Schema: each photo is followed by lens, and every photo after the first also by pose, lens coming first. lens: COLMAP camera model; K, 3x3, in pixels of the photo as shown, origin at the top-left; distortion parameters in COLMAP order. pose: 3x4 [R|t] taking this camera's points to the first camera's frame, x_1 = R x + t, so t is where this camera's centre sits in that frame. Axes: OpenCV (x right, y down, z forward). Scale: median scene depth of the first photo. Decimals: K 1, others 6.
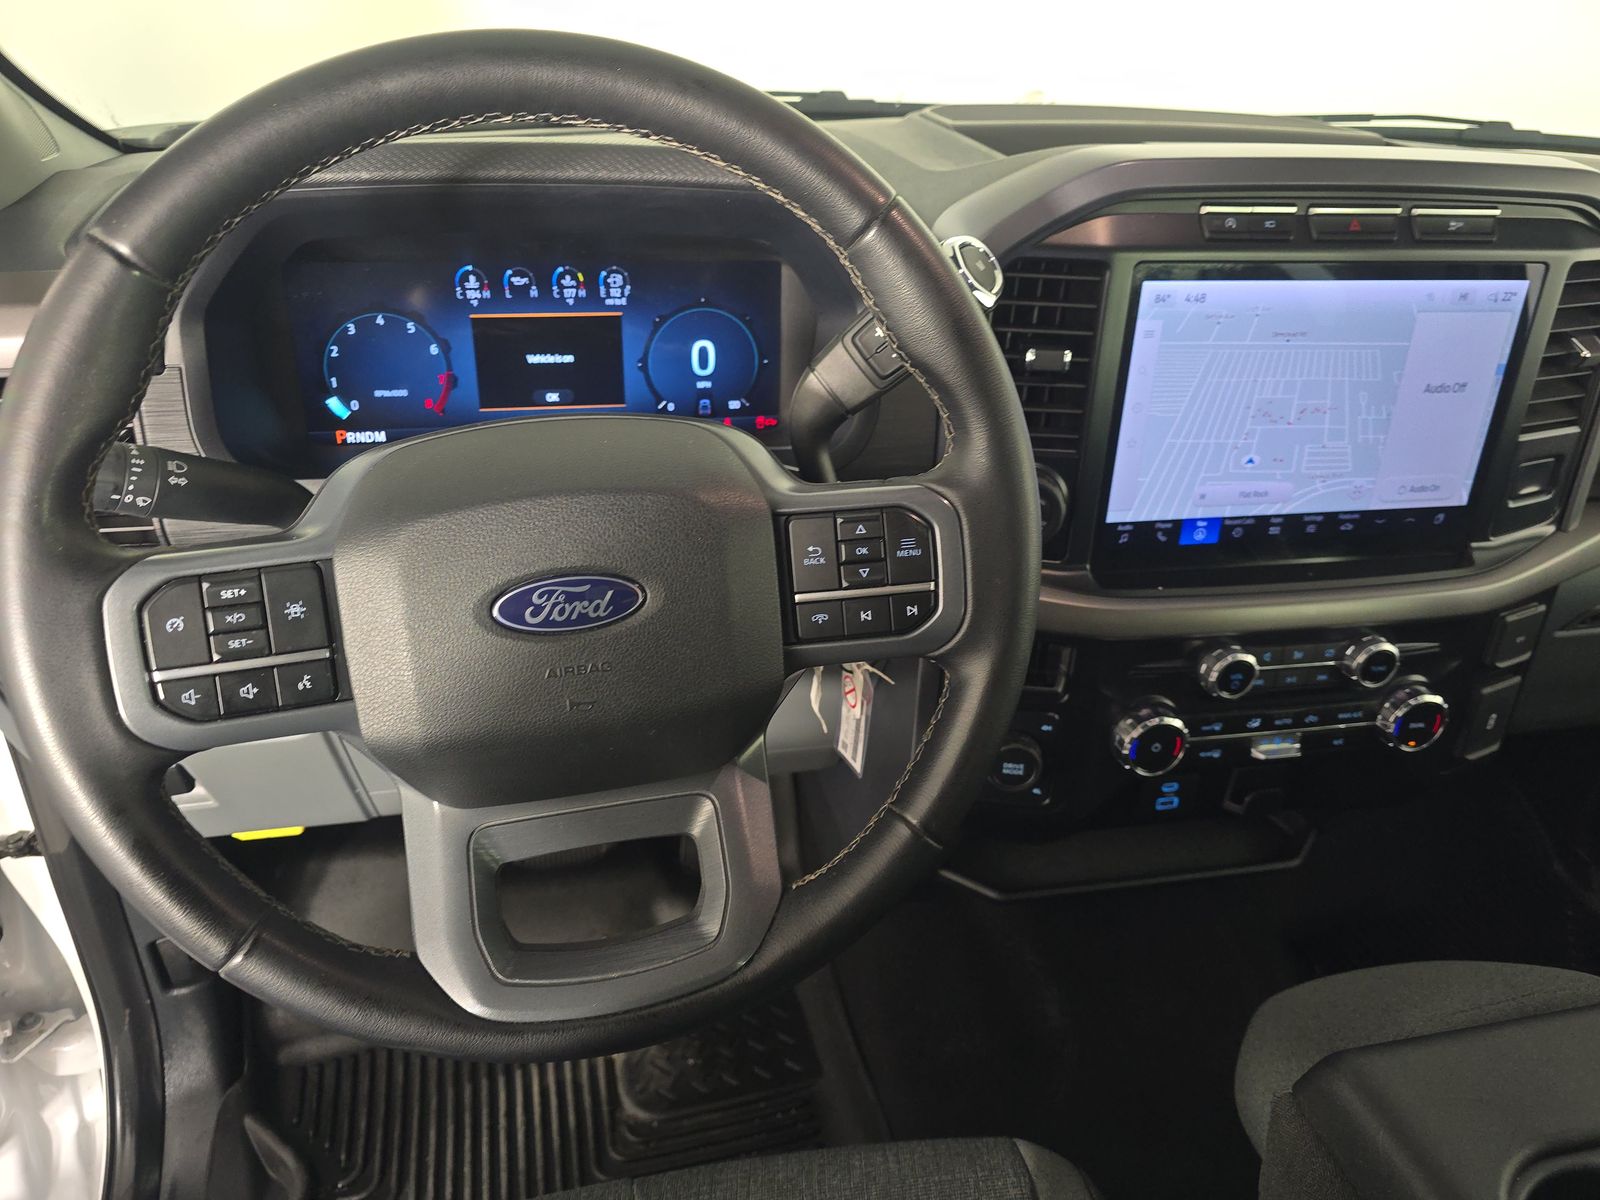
lens RADIAL K [[1053.3, 0, 775.8], [0, 1053.3, 594.5], [0, 0, 1]] dist [0.051664, -0.045876]
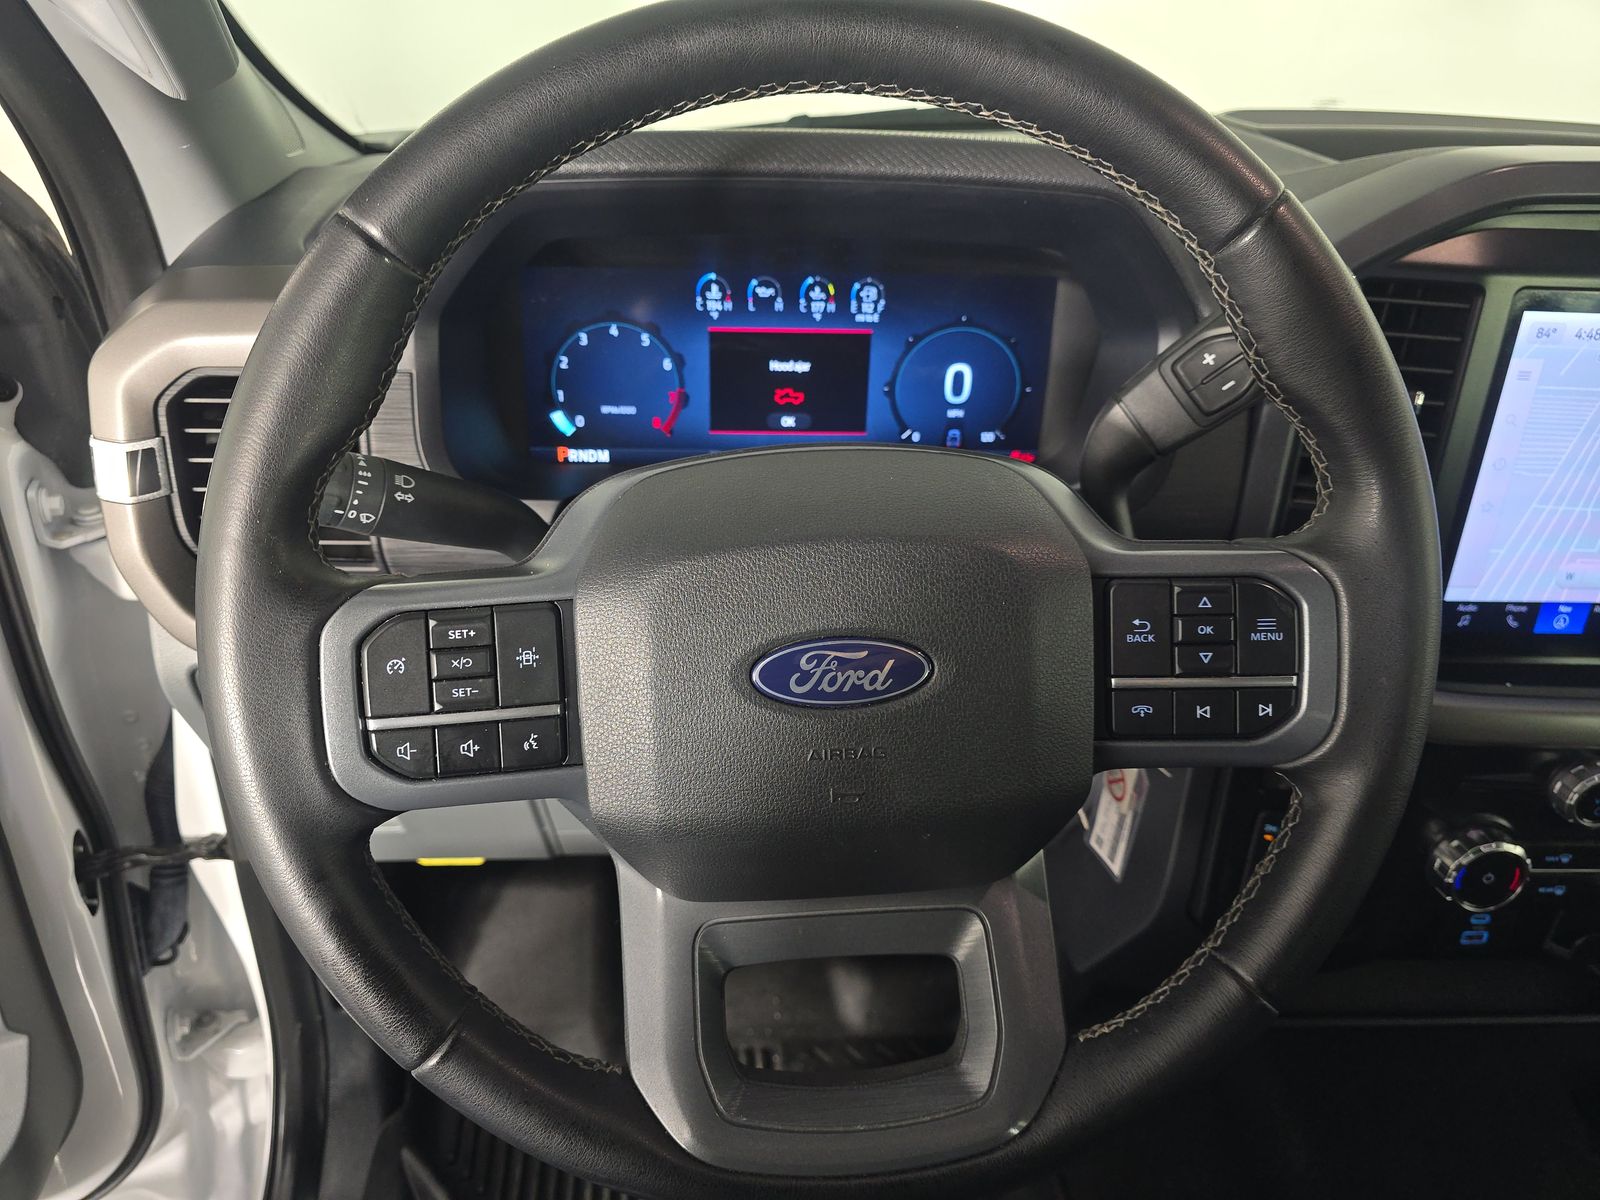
lens RADIAL K [[1064.4, 0, 796.1], [0, 1064.4, 600.2], [0, 0, 1]] dist [0.064307, -0.080773]
pose [[0.989074, 0.065691, -0.131974, -0.078875], [-0.068716, 0.997465, -0.018495, -0.018673], [0.130424, 0.027362, 0.991081, 0.107324]]
